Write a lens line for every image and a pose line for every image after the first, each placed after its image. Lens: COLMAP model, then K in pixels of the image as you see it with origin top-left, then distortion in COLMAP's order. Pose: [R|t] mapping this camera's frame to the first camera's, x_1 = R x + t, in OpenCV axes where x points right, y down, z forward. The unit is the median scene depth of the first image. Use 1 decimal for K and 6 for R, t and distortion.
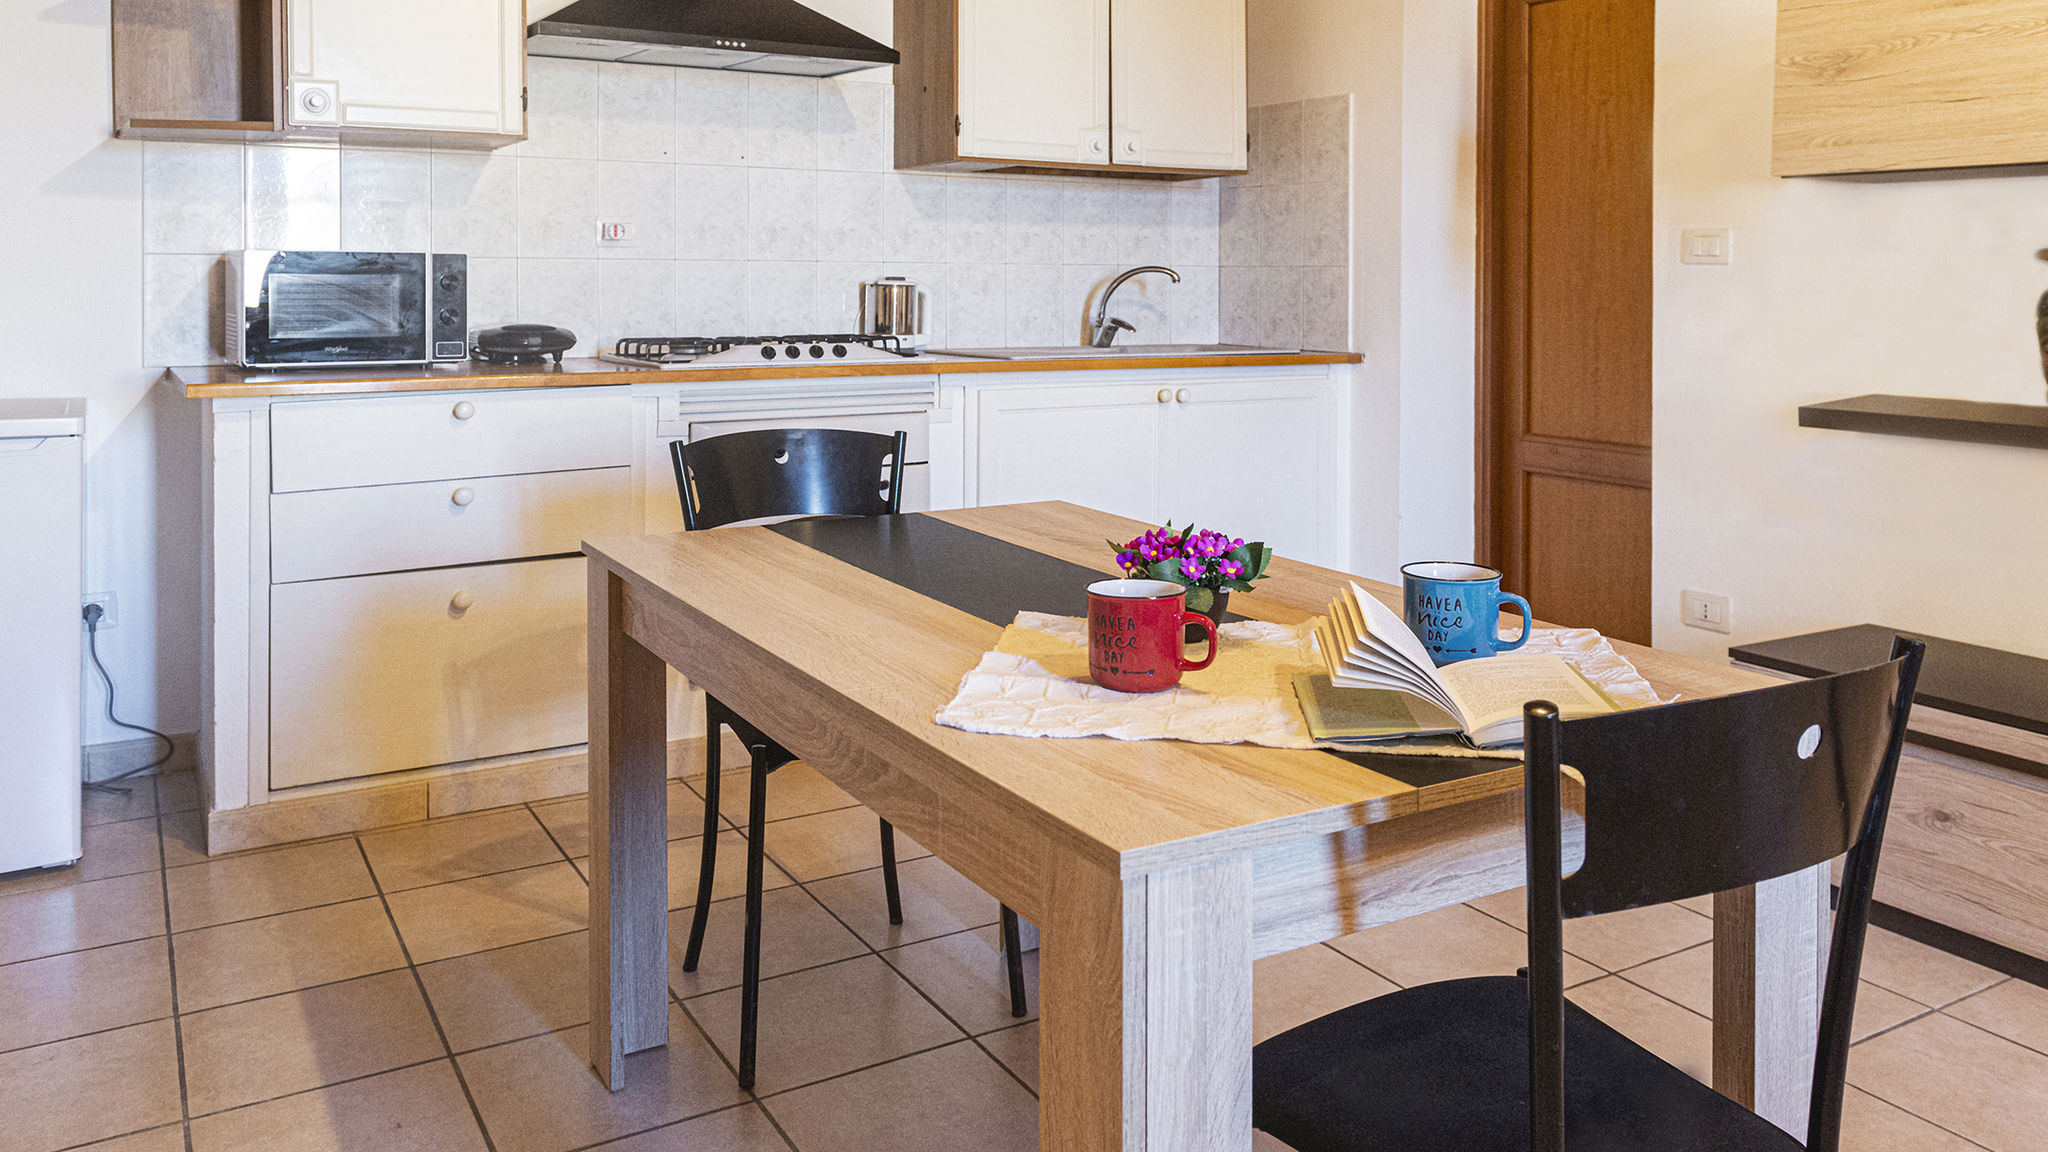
lens RADIAL K [[1543.9, 0, 1024.0], [0, 1543.9, 576.0], [0, 0, 1]] dist [0.003529, -0.001127]
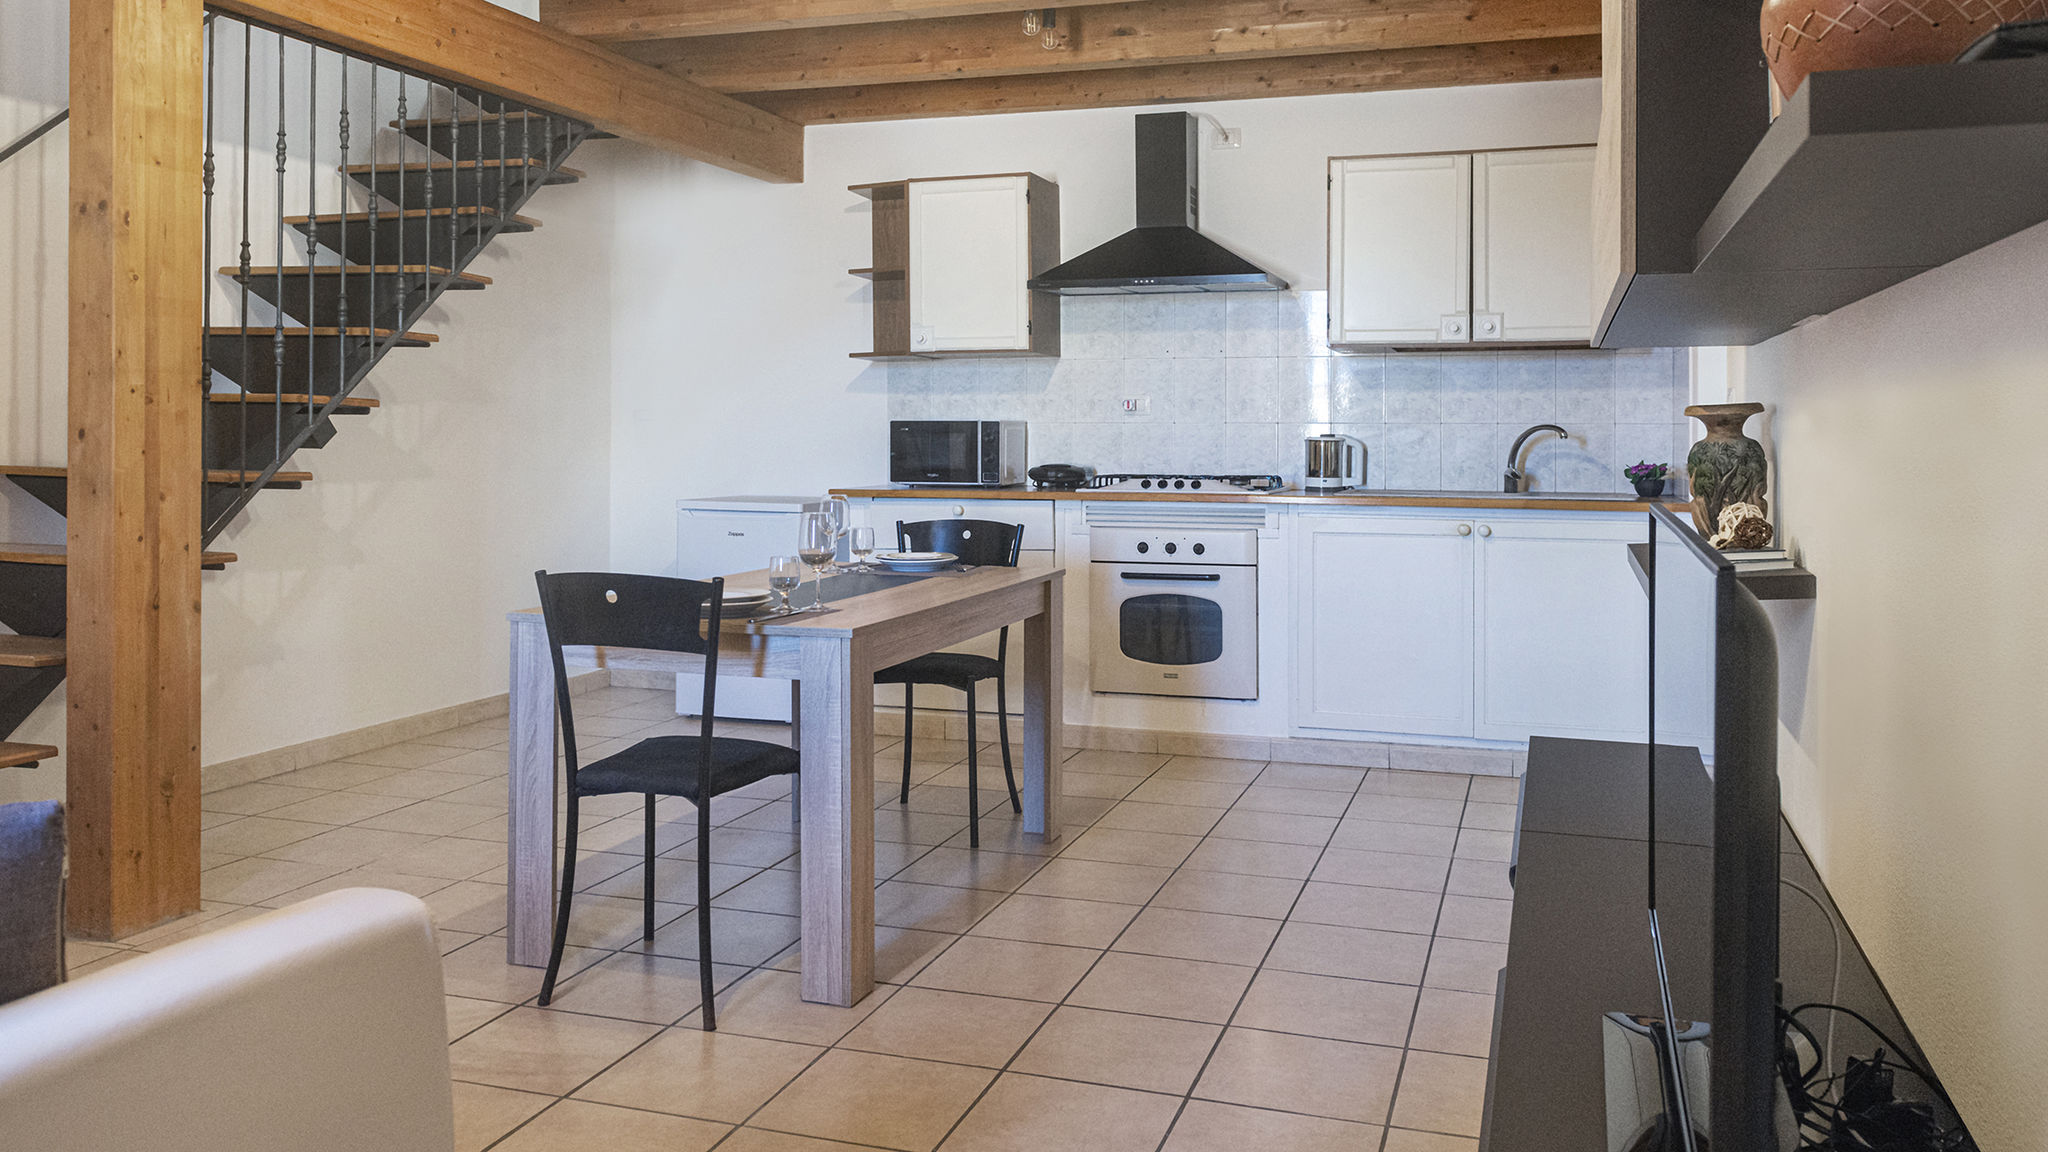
lens RADIAL K [[1543.9, 0, 1024.0], [0, 1543.9, 576.0], [0, 0, 1]] dist [0.003529, -0.001127]
pose [[0.653668, 0.062415, -0.754203, 0.761069], [-0.145414, 0.988382, -0.044236, 0.020596], [0.742679, 0.138587, 0.655150, -0.031226]]
